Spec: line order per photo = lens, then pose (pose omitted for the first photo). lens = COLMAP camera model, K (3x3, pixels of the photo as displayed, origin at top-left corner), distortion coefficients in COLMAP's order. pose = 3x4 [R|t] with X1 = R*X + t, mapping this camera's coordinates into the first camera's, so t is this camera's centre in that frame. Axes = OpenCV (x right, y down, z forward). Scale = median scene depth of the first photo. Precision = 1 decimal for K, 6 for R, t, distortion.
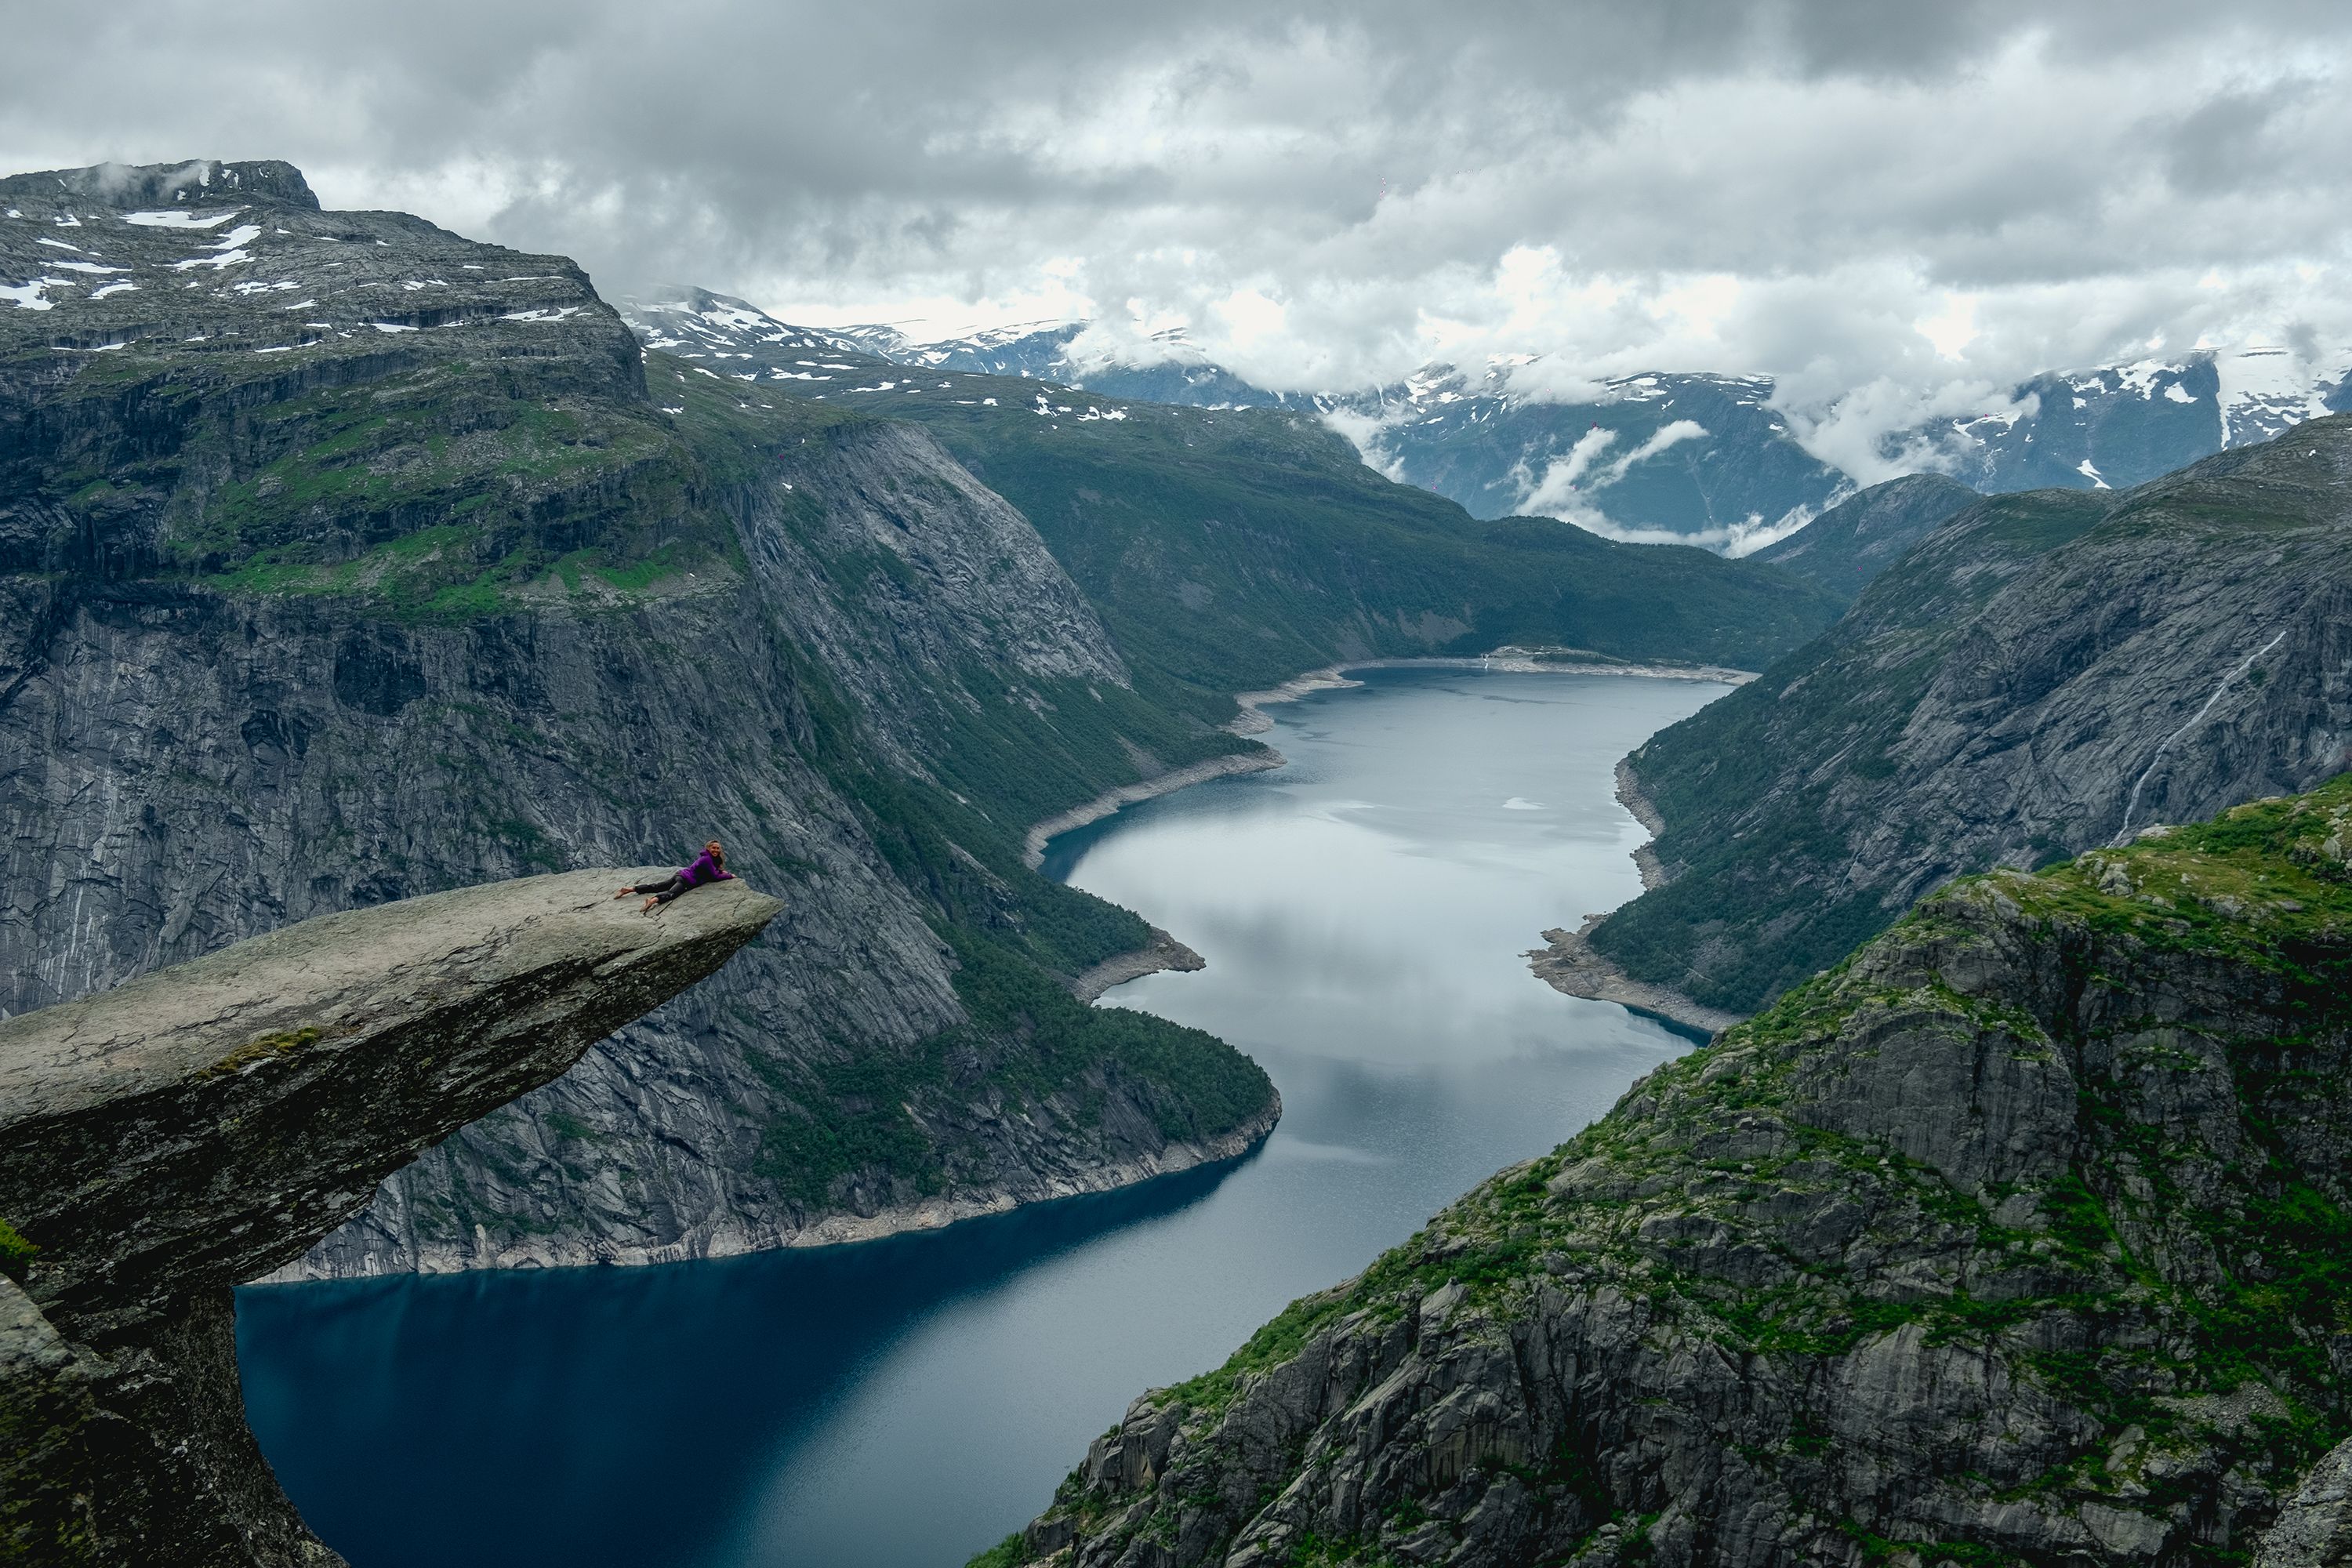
lens RADIAL K [[2962.7, 0, 1148.7], [0, 2962.7, 788.7], [0, 0, 1]] dist [-0.016588, 0.000000]
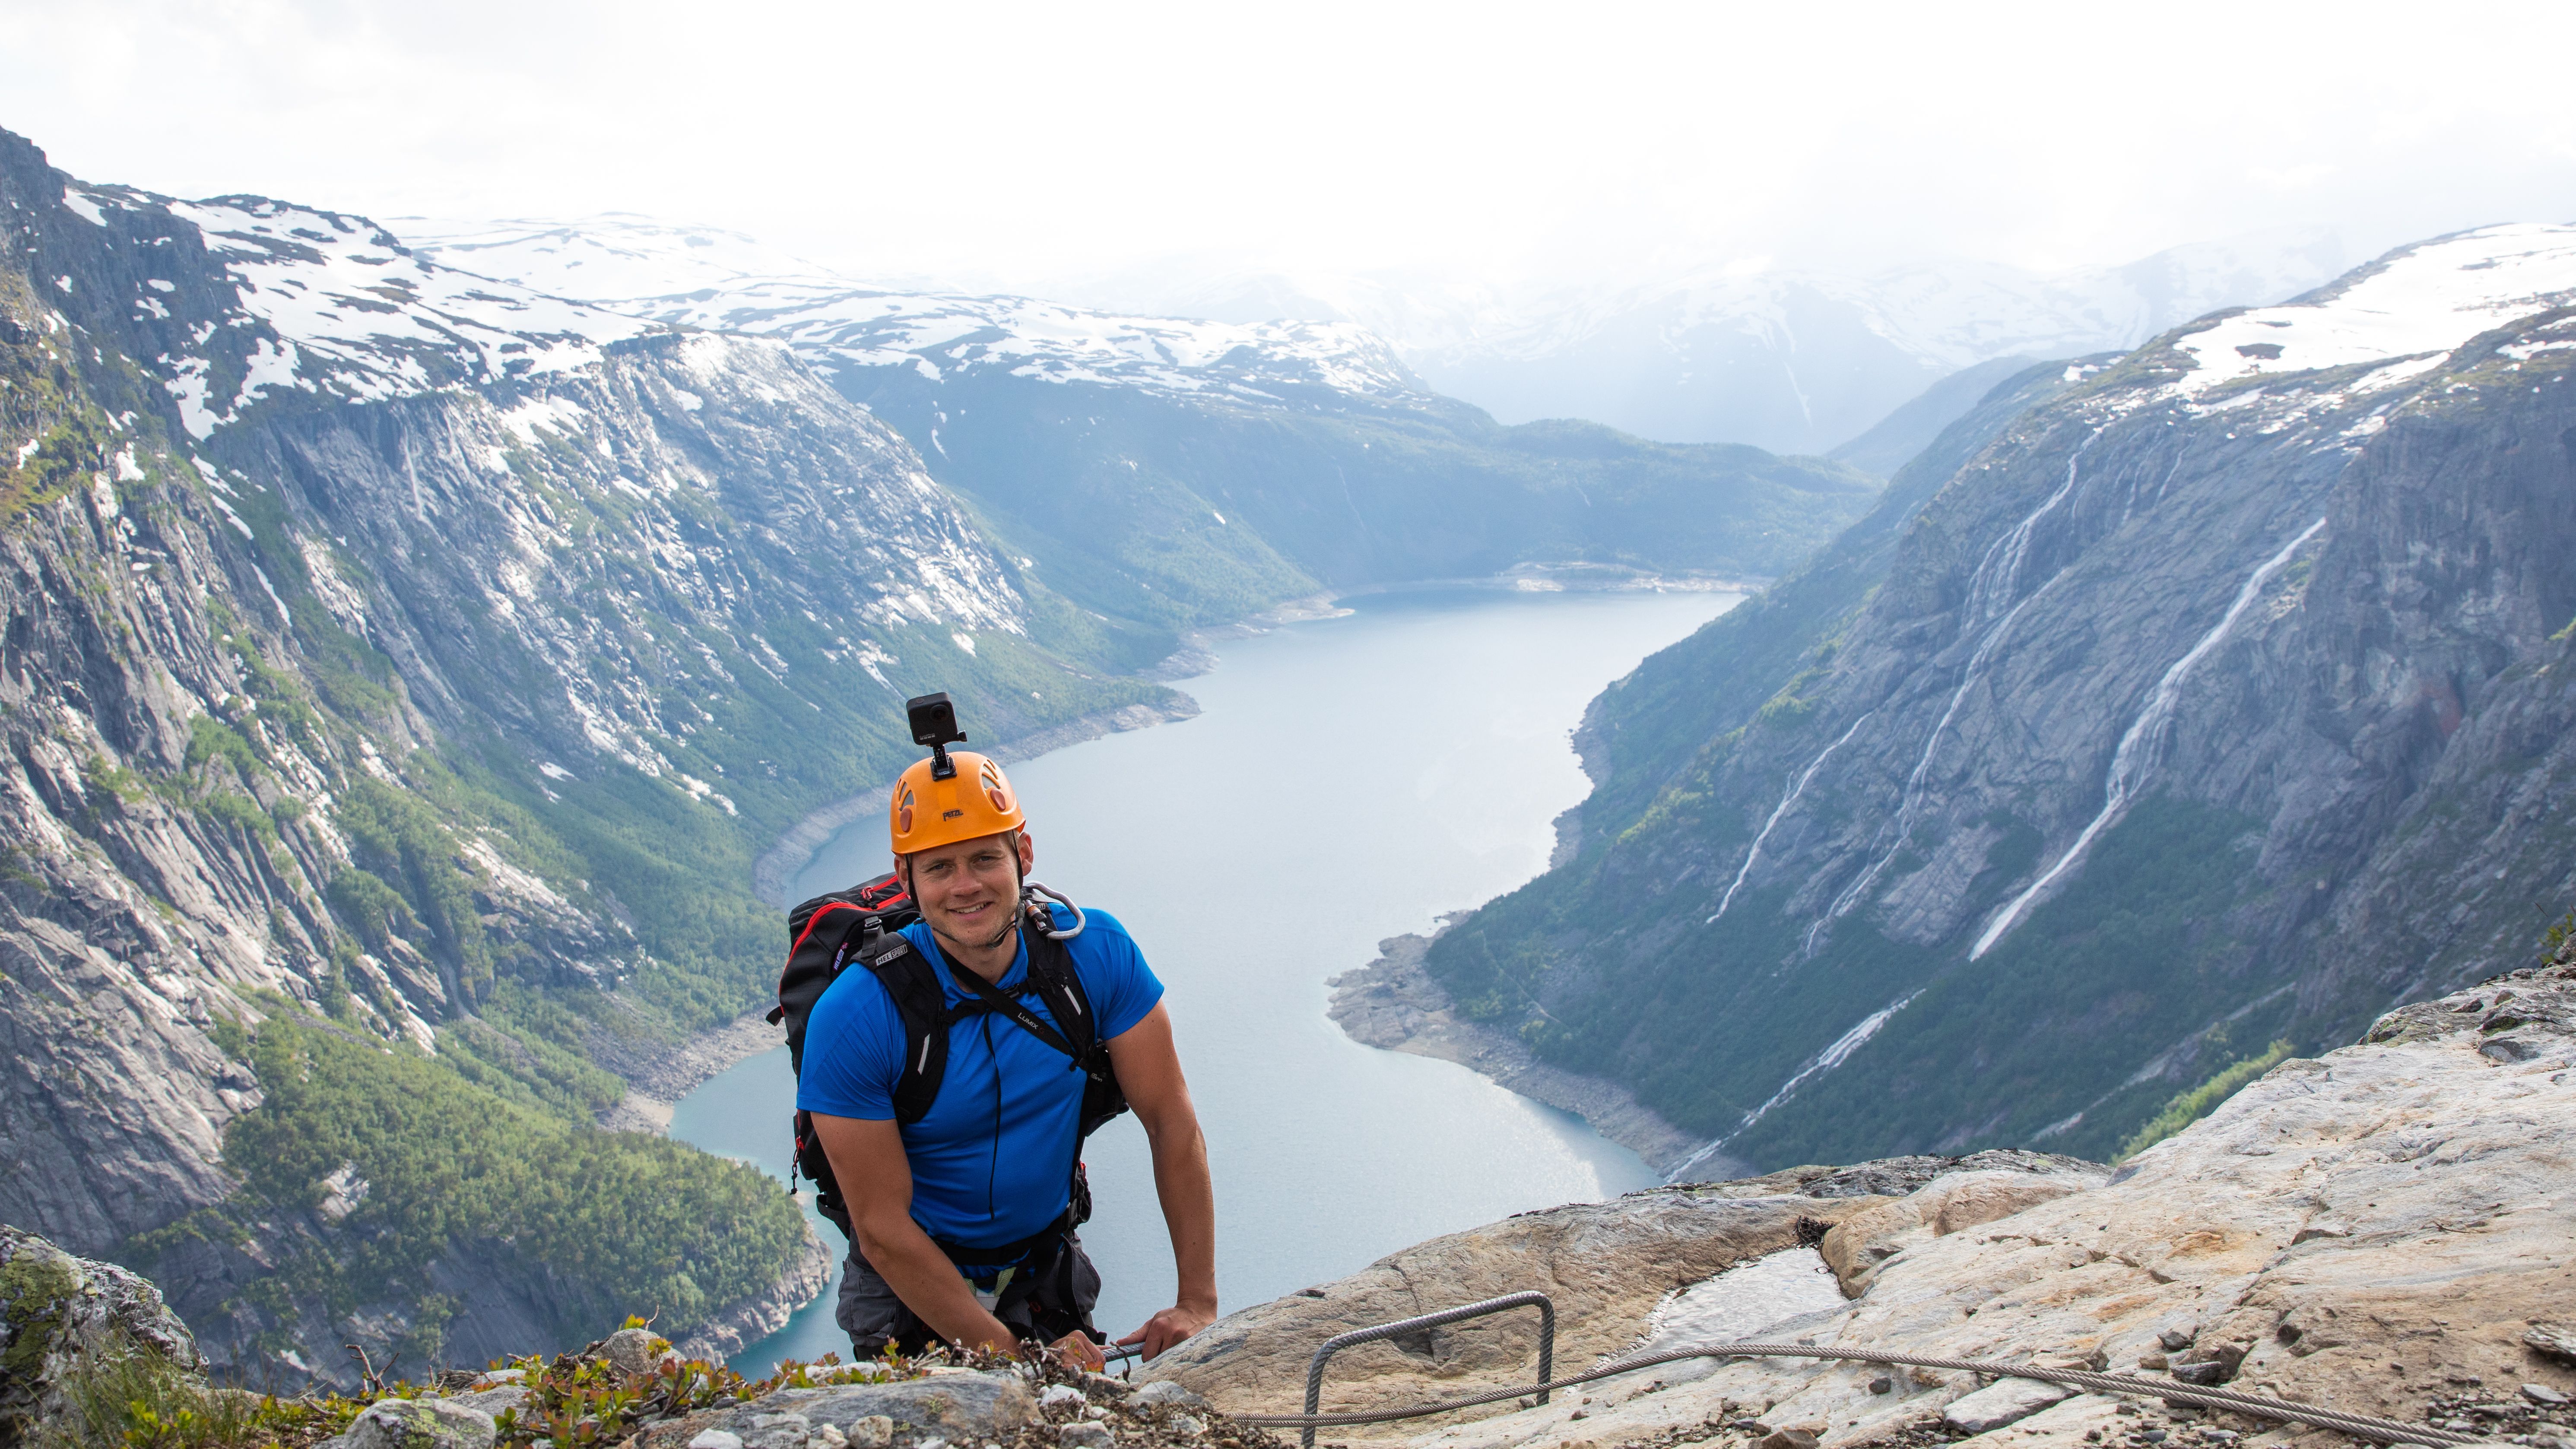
lens RADIAL K [[2559.0, 0, 1308.1], [0, 2559.0, 658.5], [0, 0, 1]] dist [0.016450, 0.000000]
pose [[0.997771, -0.039515, -0.053782, 0.162377], [0.038748, 0.999133, -0.015227, -0.015999], [0.054337, 0.013110, 0.998437, 0.360413]]
